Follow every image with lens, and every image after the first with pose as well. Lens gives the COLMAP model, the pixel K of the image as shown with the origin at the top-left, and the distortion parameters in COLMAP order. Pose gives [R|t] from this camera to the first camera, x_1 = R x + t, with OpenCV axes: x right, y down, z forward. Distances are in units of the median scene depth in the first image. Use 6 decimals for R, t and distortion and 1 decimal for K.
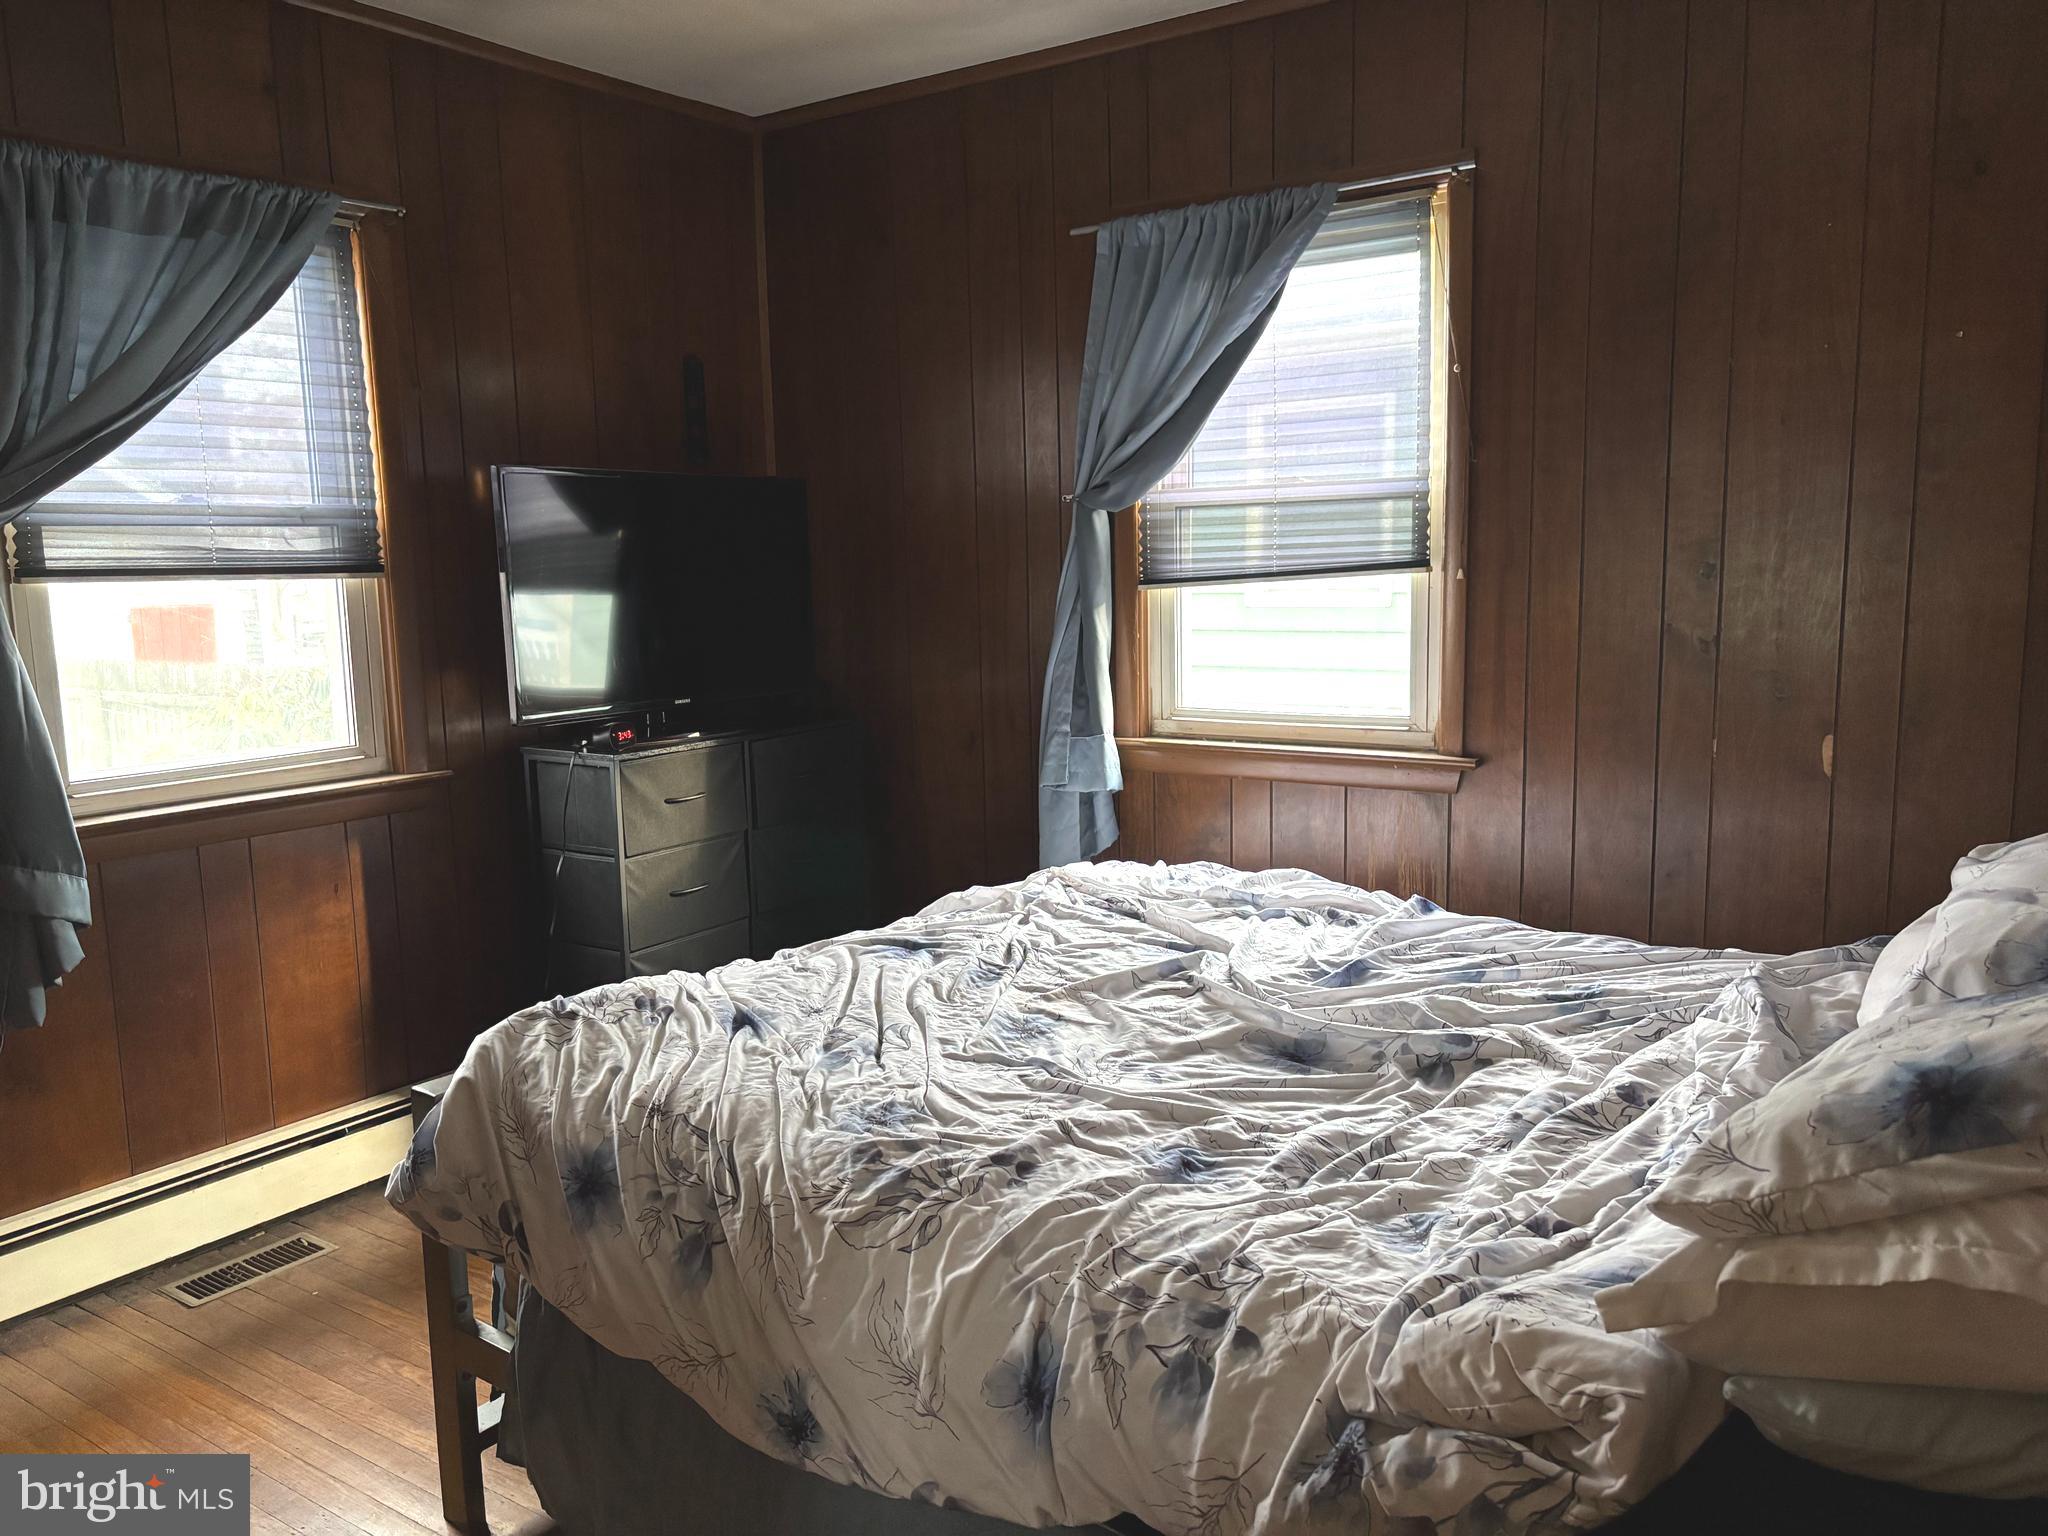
lens RADIAL K [[1544.4, 0, 1025.5], [0, 1544.4, 766.1], [0, 0, 1]] dist [0.038416, -0.041122]
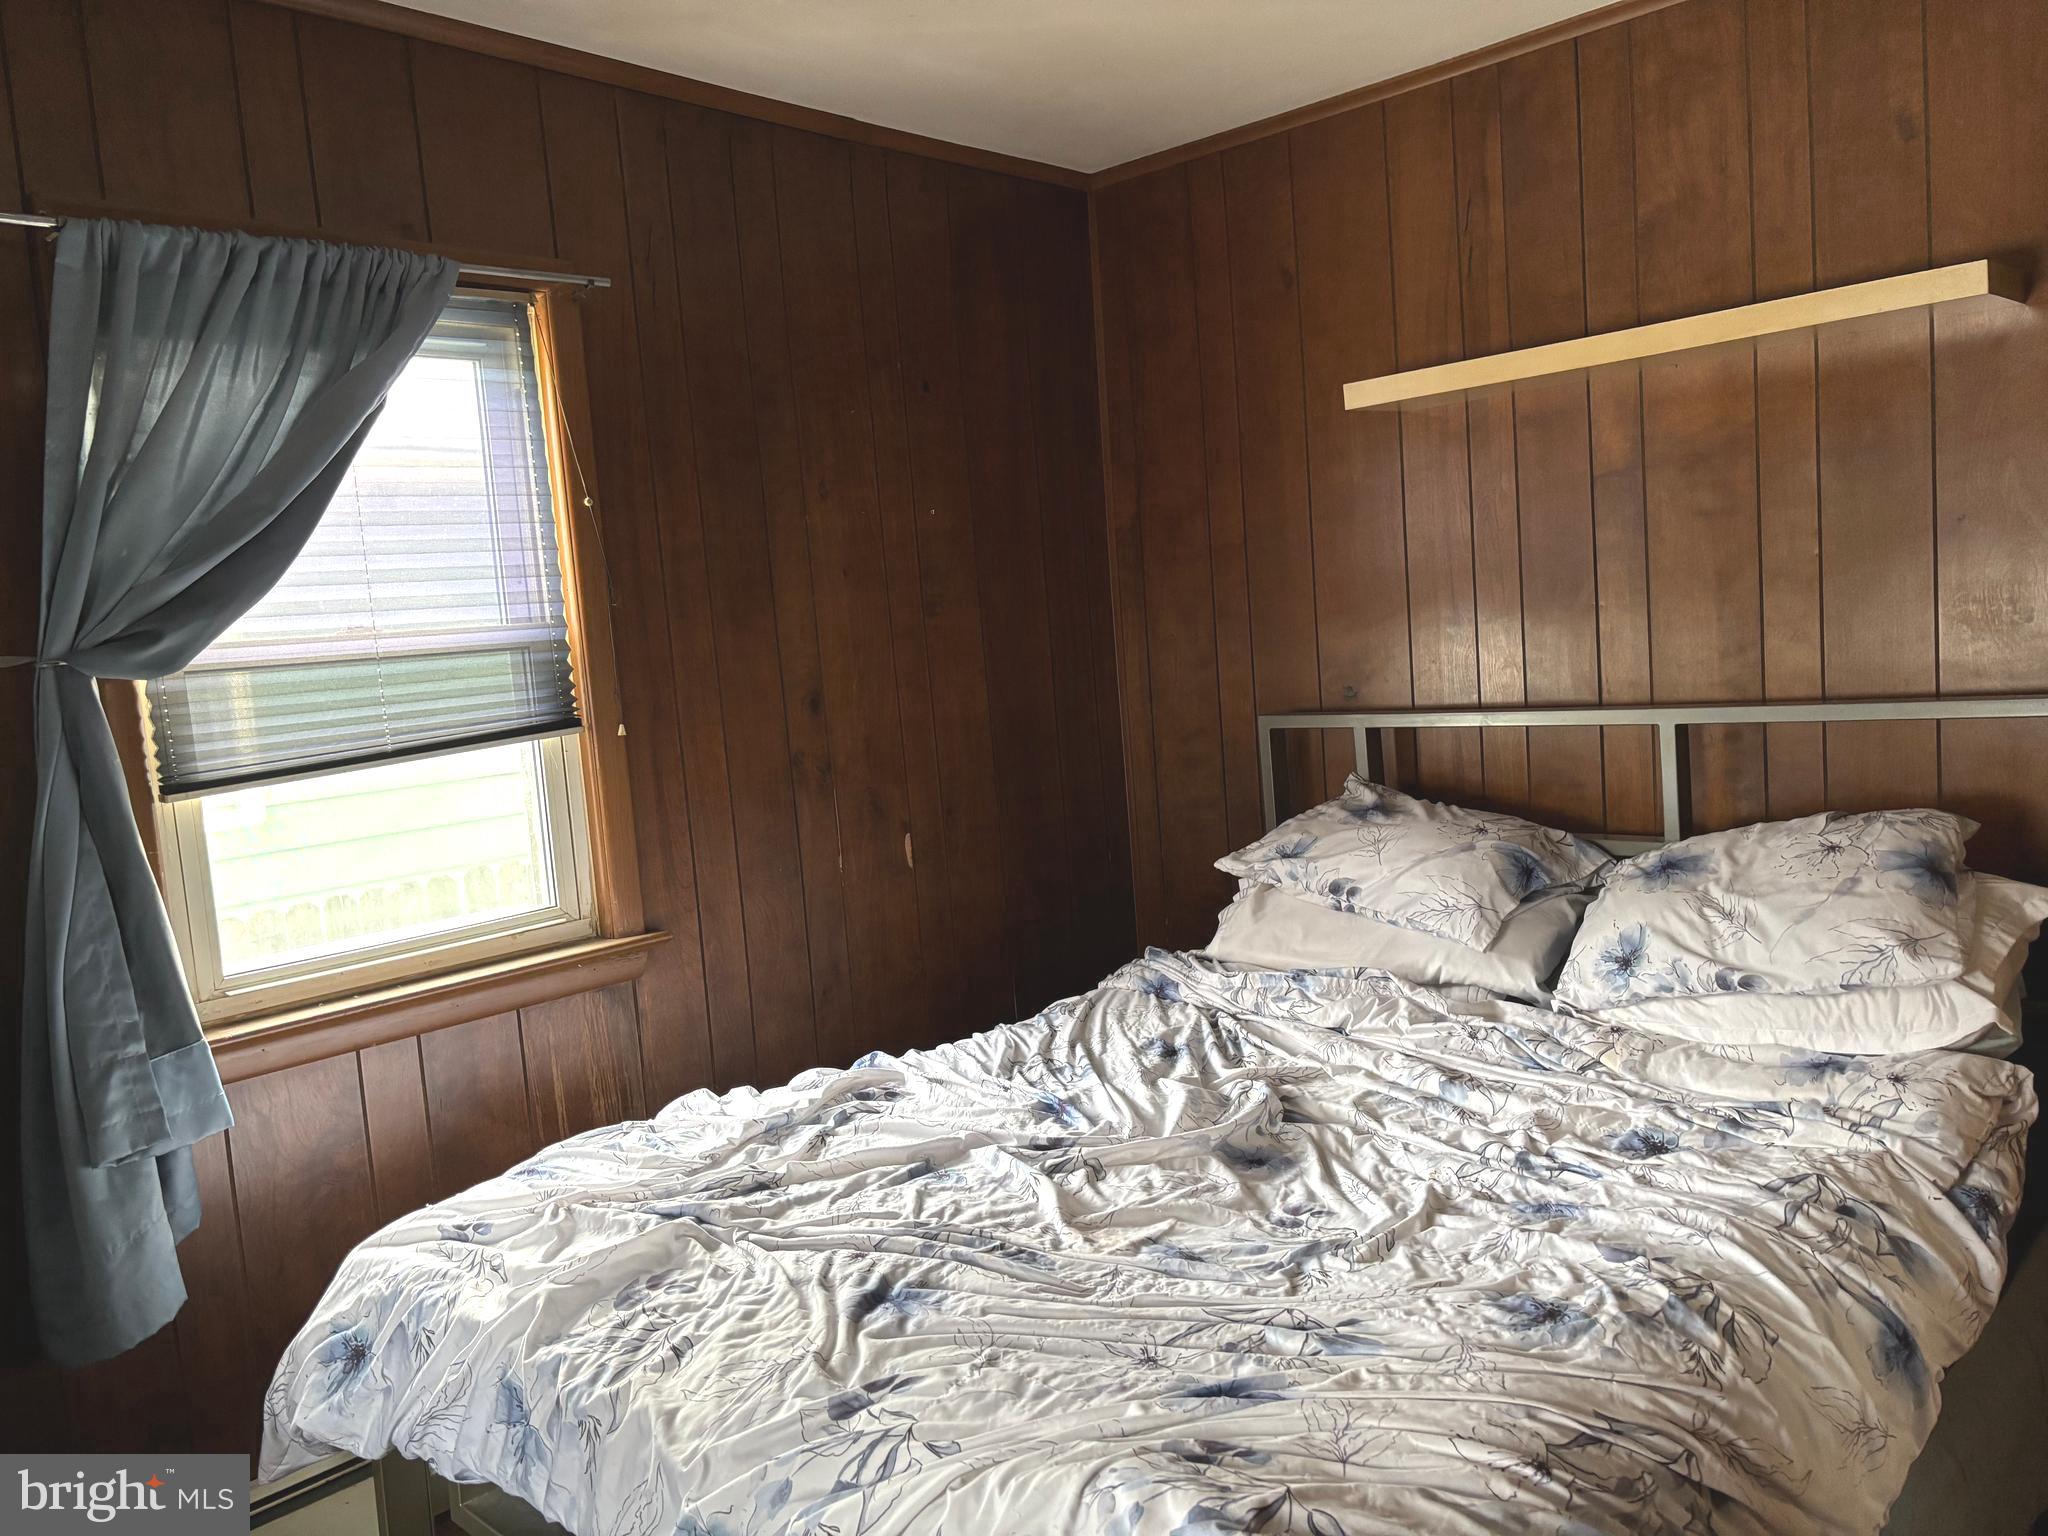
lens RADIAL K [[1544.4, 0, 1028.3], [0, 1544.4, 772.7], [0, 0, 1]] dist [0.038416, -0.041122]
pose [[0.142818, -0.090072, 0.985642, -0.559626], [0.208240, 0.976294, 0.059044, -0.102995], [-0.967595, 0.196818, 0.158189, 0.631642]]
